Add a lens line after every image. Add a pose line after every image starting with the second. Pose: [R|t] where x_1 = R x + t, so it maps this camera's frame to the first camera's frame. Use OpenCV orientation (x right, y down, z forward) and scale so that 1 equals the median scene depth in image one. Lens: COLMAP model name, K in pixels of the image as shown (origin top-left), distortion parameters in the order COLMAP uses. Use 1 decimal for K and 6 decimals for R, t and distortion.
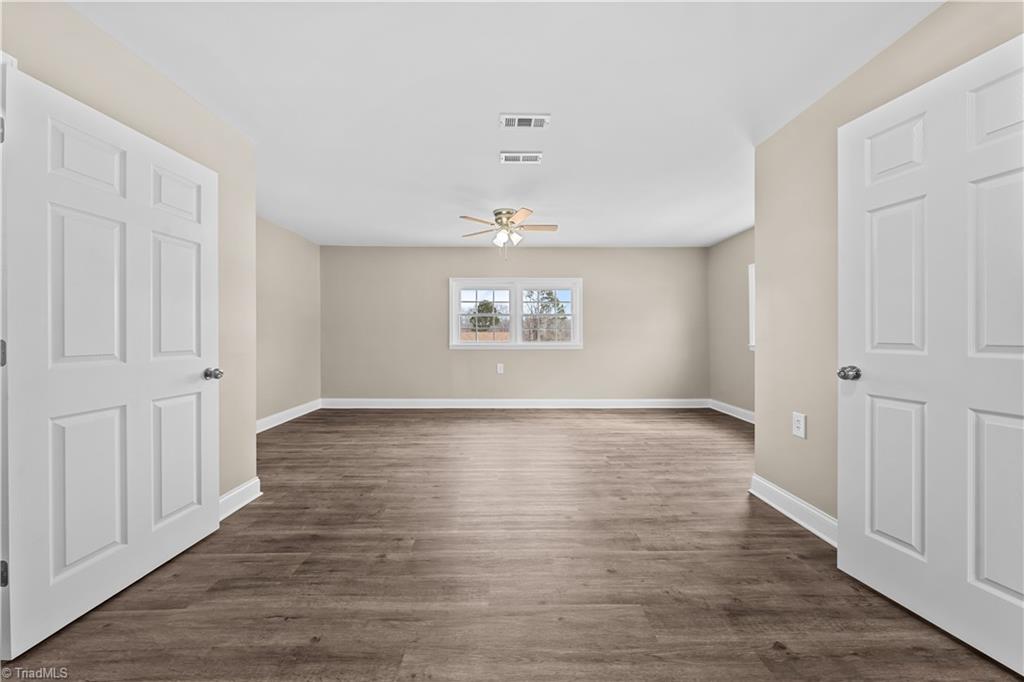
lens RADIAL K [[353.2, 0, 515.5], [0, 353.2, 335.9], [0, 0, 1]] dist [-0.000382, -0.000038]
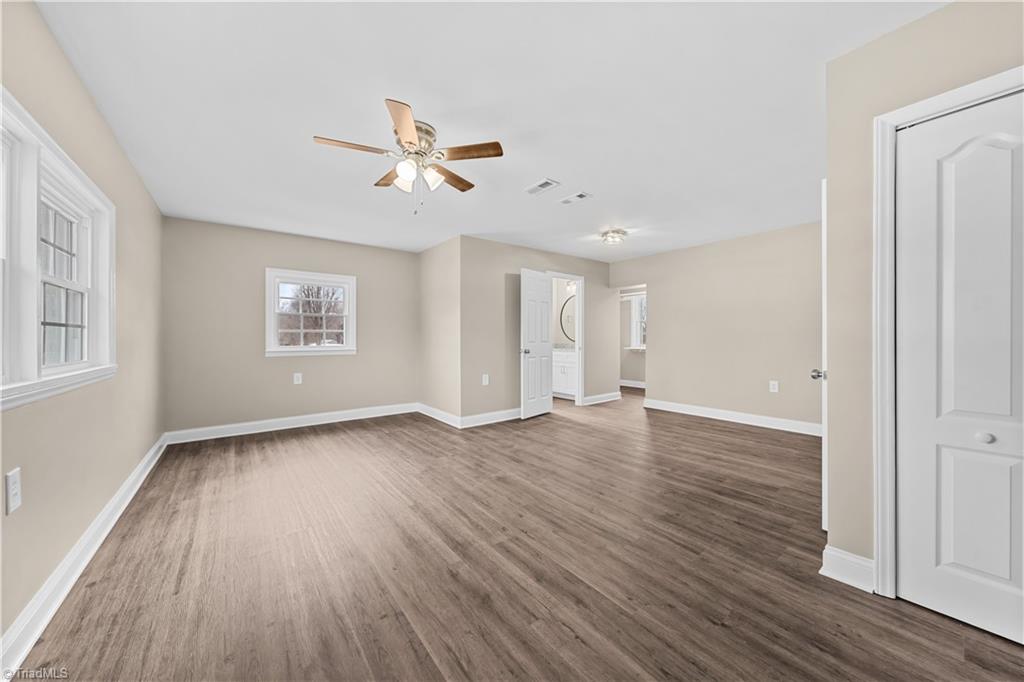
lens RADIAL K [[353.2, 0, 519.5], [0, 353.2, 339.0], [0, 0, 1]] dist [-0.000382, -0.000038]
pose [[-0.610750, 0.001353, 0.791823, -0.891587], [0.006843, 0.999970, 0.003569, -0.003713], [-0.791794, 0.007598, -0.610741, 1.840943]]
